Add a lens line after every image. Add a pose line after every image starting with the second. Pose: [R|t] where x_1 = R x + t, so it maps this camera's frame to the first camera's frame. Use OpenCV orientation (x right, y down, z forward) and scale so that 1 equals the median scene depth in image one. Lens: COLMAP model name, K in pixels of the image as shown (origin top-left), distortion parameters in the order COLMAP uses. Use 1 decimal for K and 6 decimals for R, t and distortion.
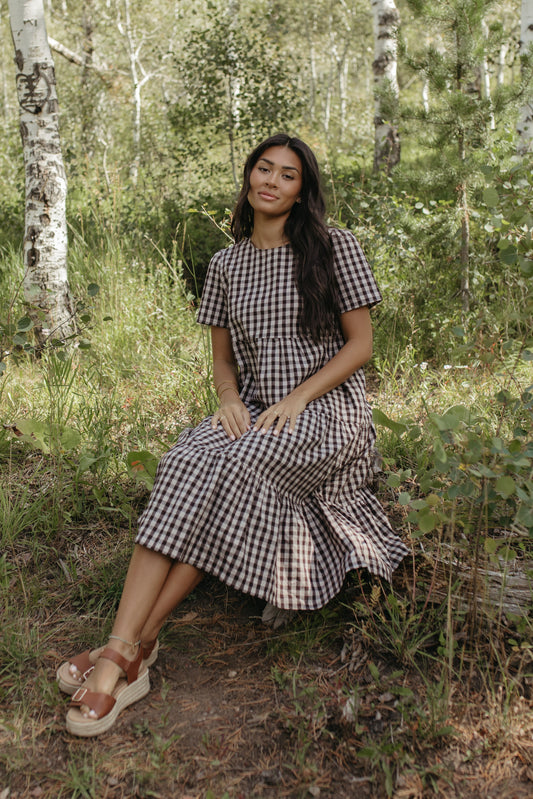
lens RADIAL K [[1008.9, 0, 235.9], [0, 1008.9, 332.9], [0, 0, 1]] dist [0.006628, 0.024892]
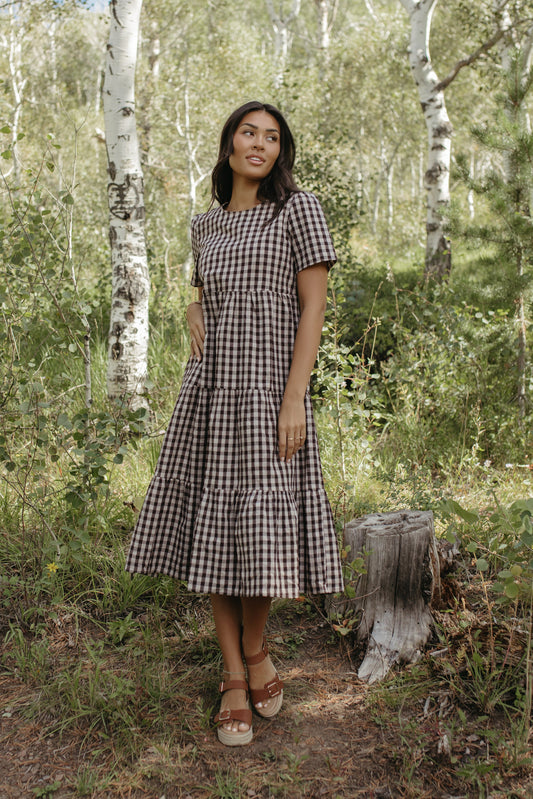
lens RADIAL K [[1035.6, 0, 245.2], [0, 1035.6, 337.9], [0, 0, 1]] dist [0.021419, 0.007208]
pose [[0.999216, 0.032620, -0.022421, -0.039845], [-0.034431, 0.995714, -0.085834, 0.001408], [0.019525, 0.086539, 0.996057, -0.100363]]
